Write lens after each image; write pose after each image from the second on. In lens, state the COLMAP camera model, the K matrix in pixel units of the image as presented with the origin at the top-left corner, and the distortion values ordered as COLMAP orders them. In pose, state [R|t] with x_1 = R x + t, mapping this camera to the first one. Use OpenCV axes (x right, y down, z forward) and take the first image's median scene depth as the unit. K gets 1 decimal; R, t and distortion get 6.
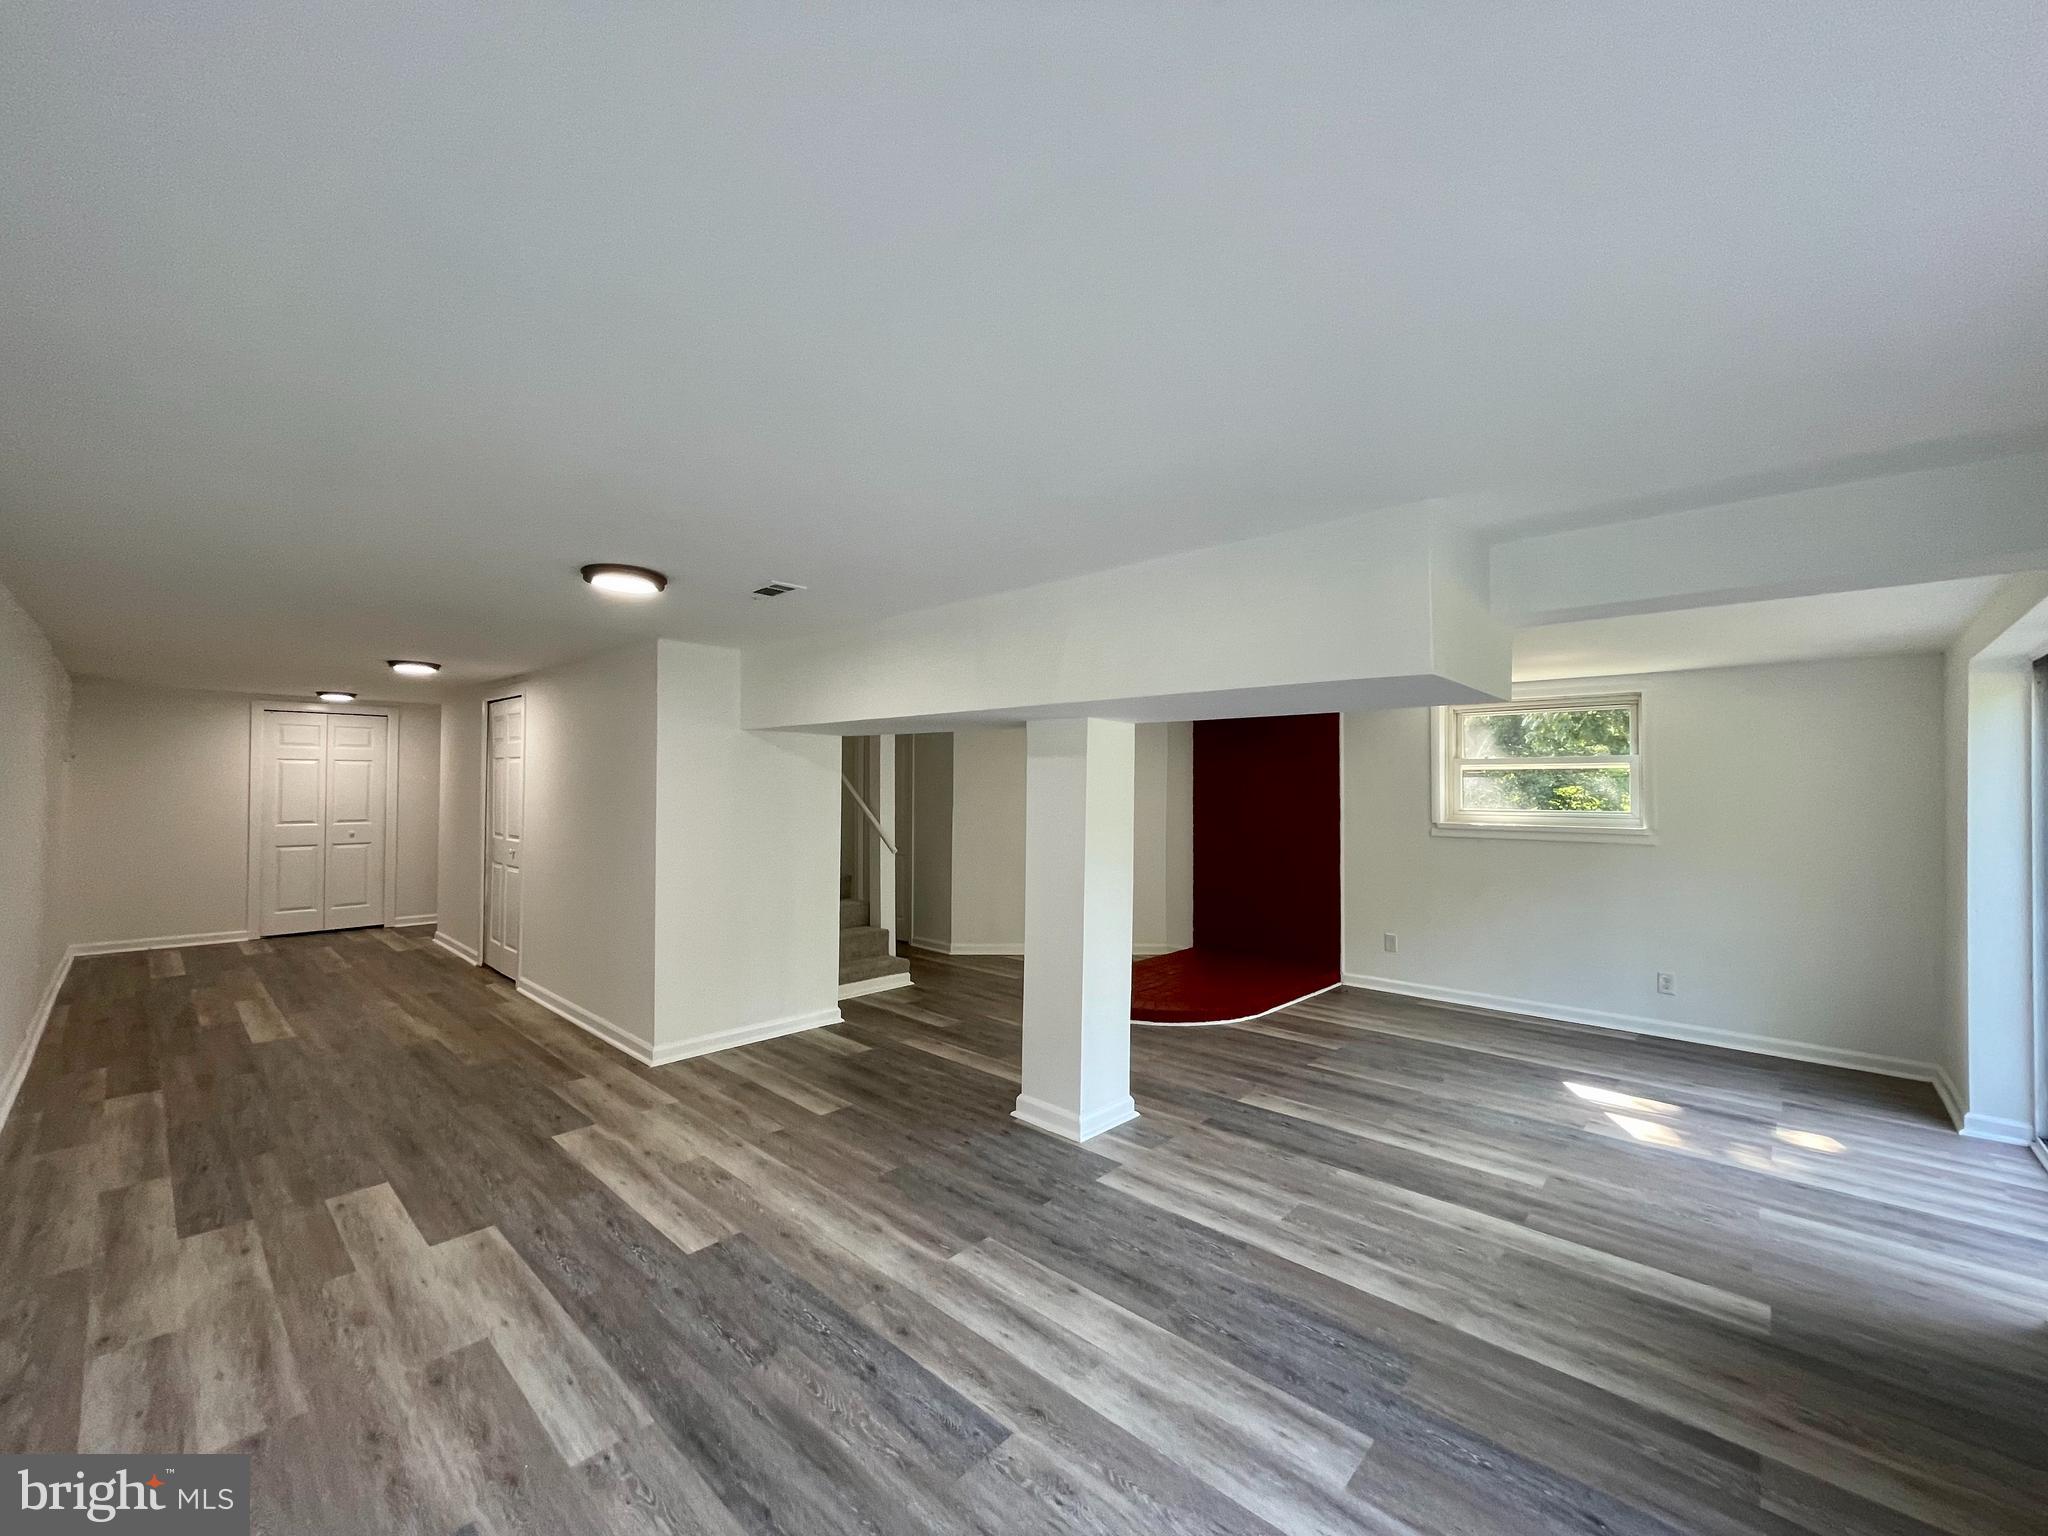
lens RADIAL K [[827.6, 0, 1022.8], [0, 827.6, 766.6], [0, 0, 1]] dist [-0.001908, -0.000310]
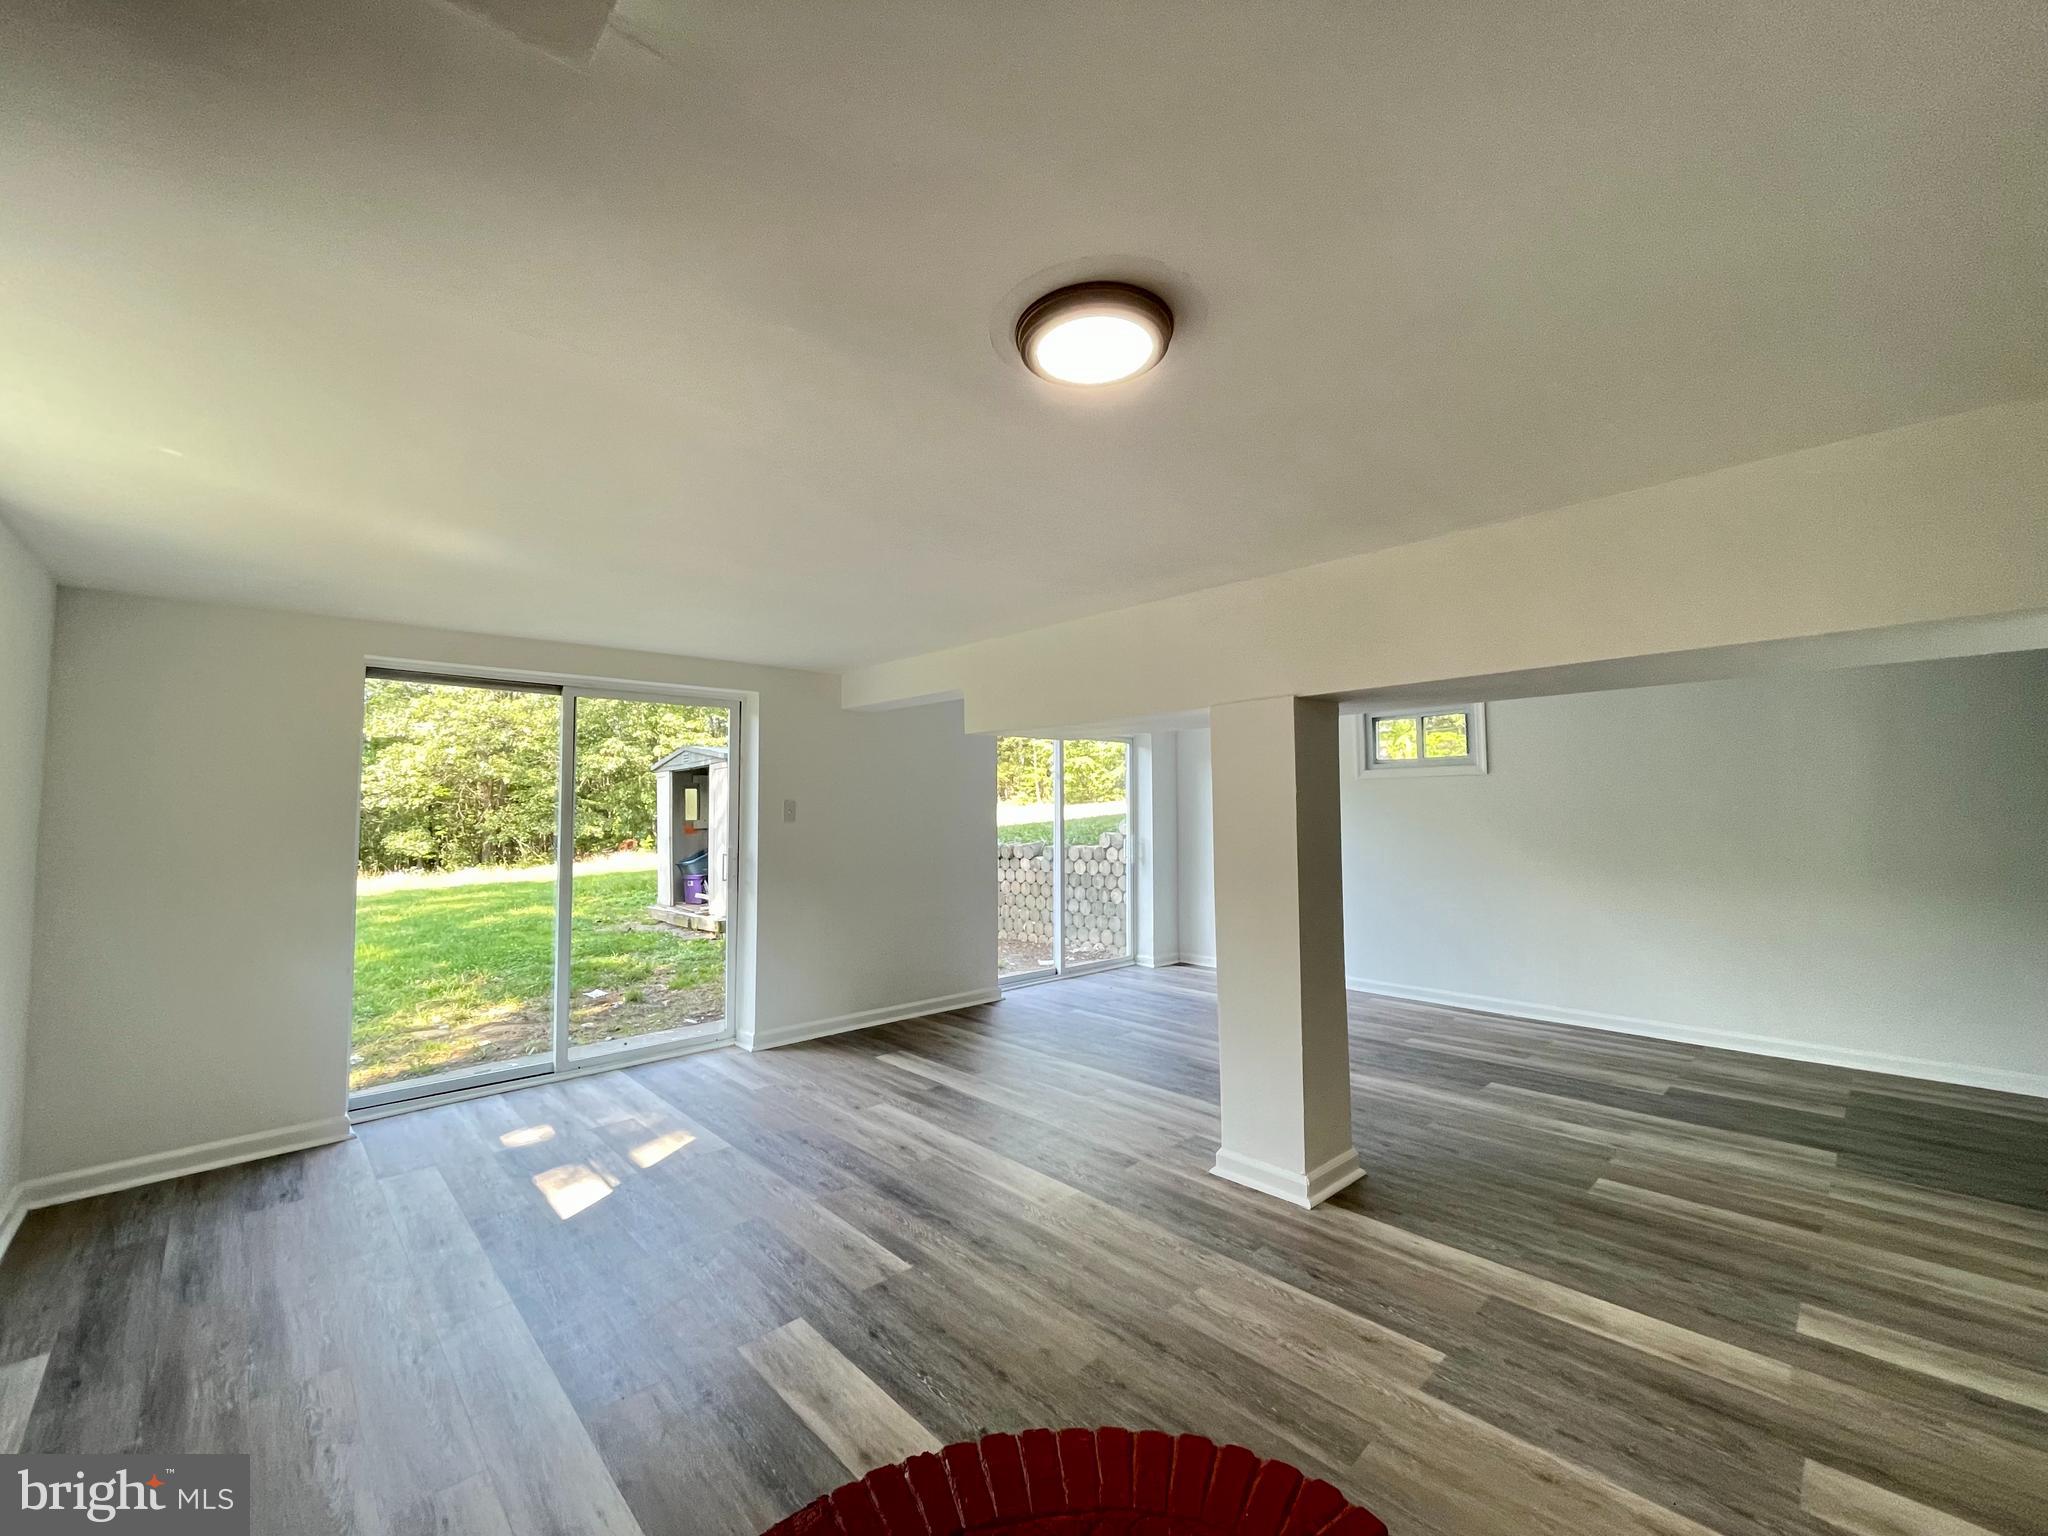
lens RADIAL K [[827.6, 0, 1022.8], [0, 827.6, 766.6], [0, 0, 1]] dist [-0.001908, -0.000310]
pose [[-0.998066, -0.000179, 0.062166, 0.324252], [-0.004887, 0.997127, -0.075586, 0.087745], [-0.061973, -0.075744, -0.995200, 2.184606]]
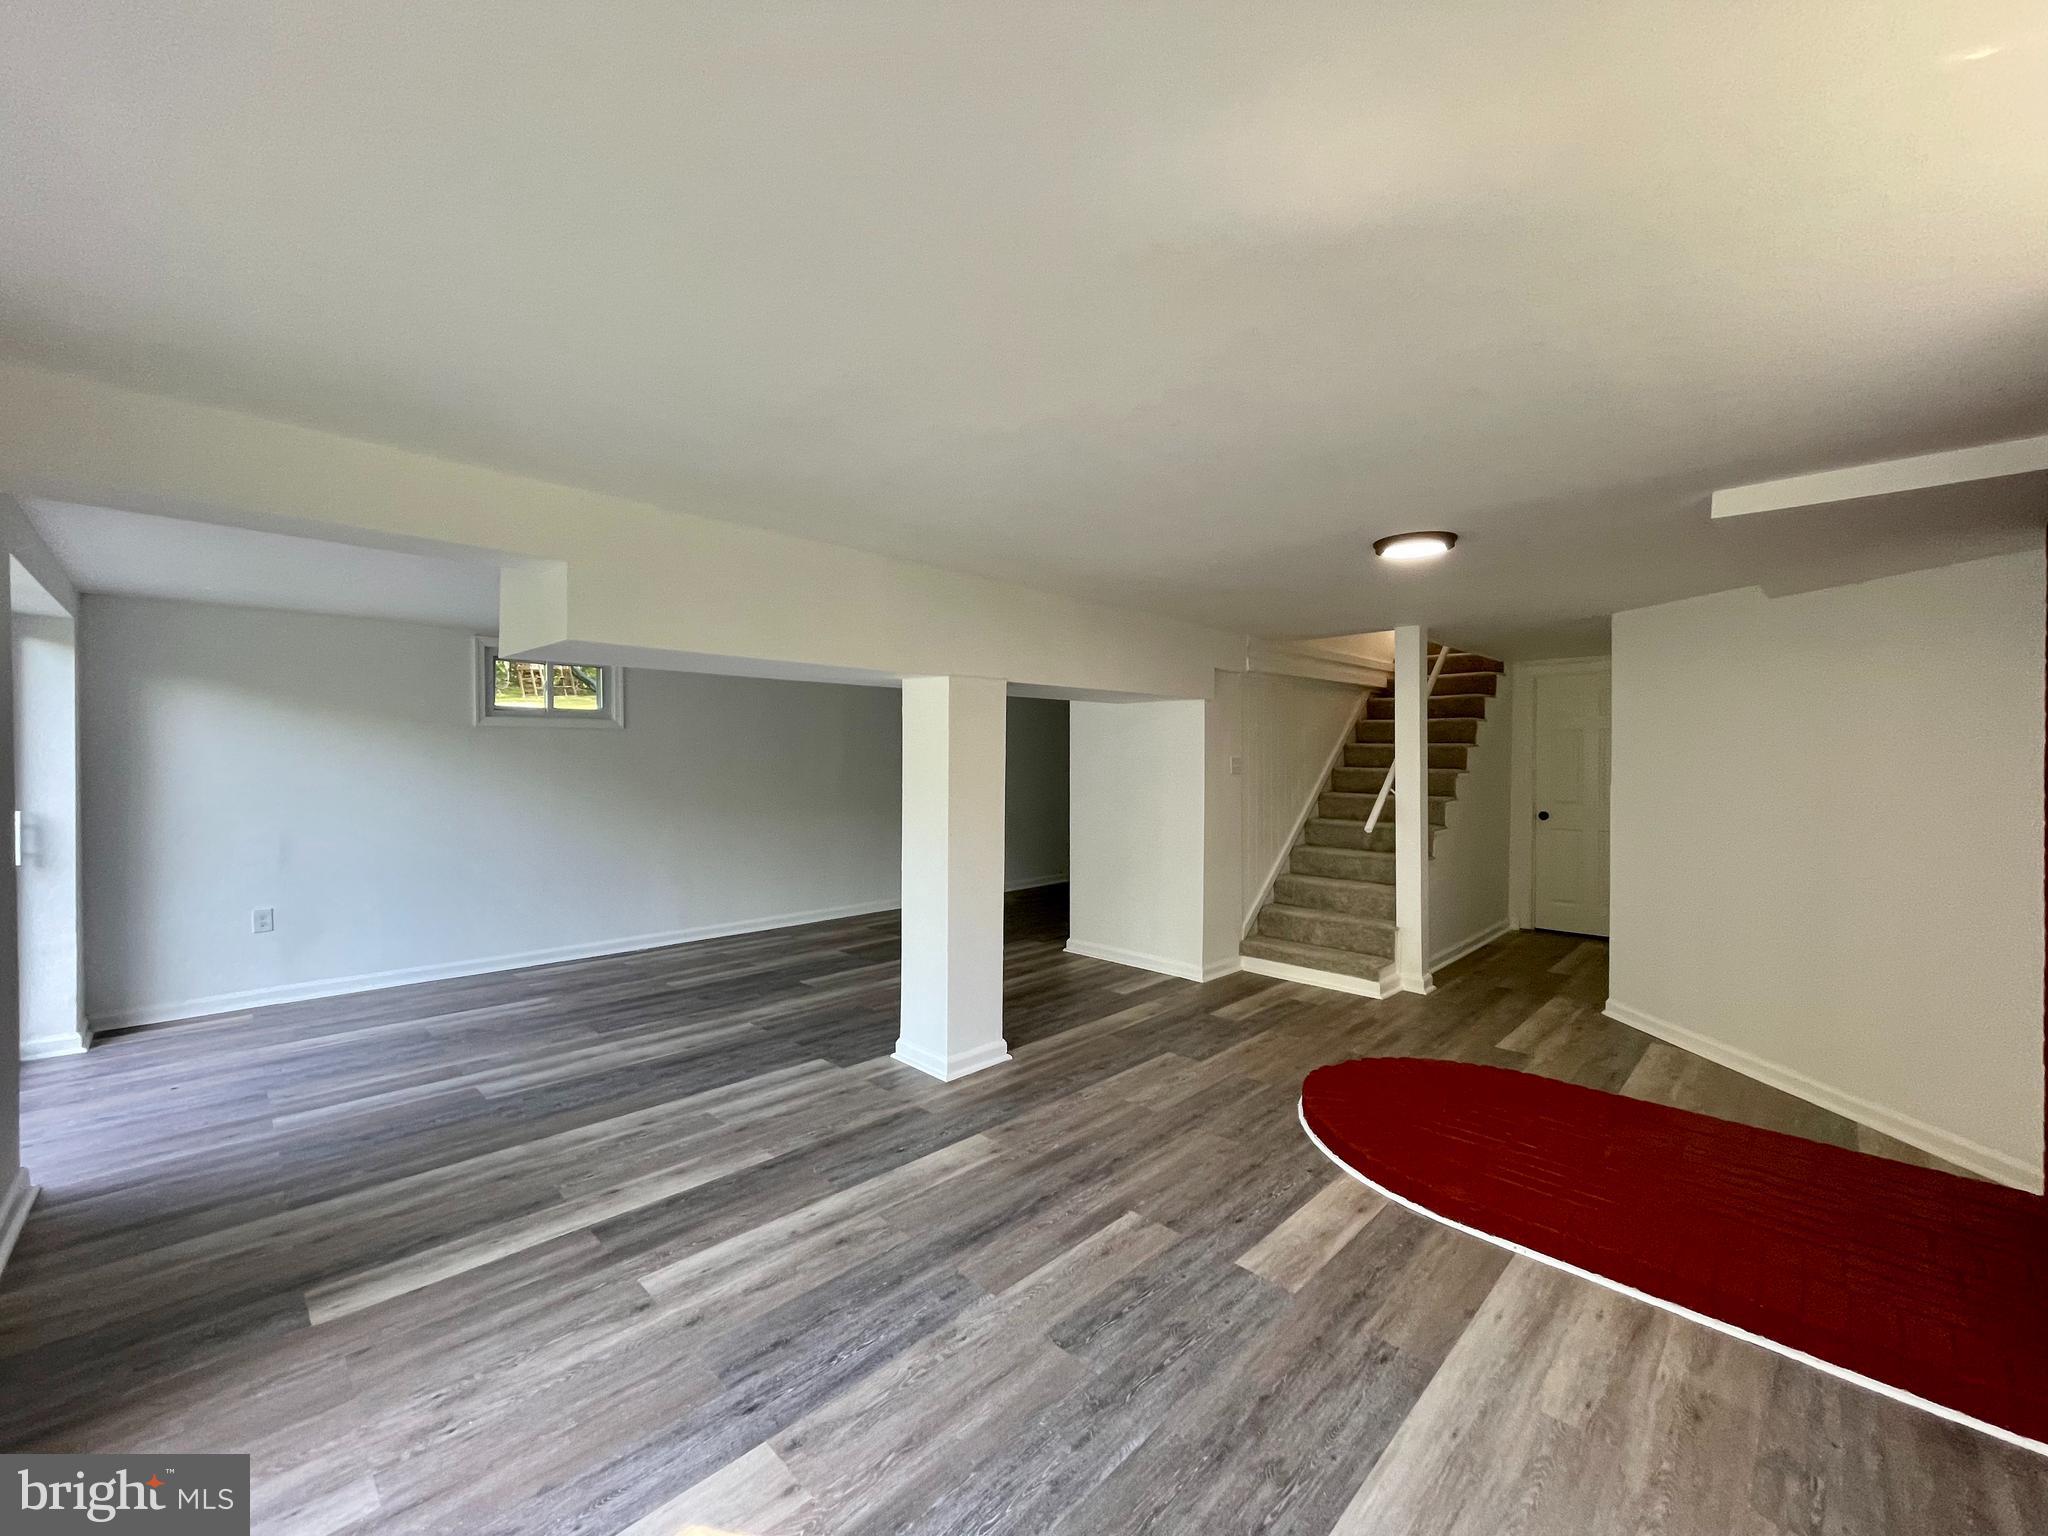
lens RADIAL K [[827.6, 0, 1022.8], [0, 827.6, 766.6], [0, 0, 1]] dist [-0.001908, -0.000310]
pose [[-0.032147, 0.002037, -0.999481, 1.282236], [0.018776, 0.999823, 0.001434, 0.062859], [0.999307, -0.018720, -0.032179, 1.310704]]
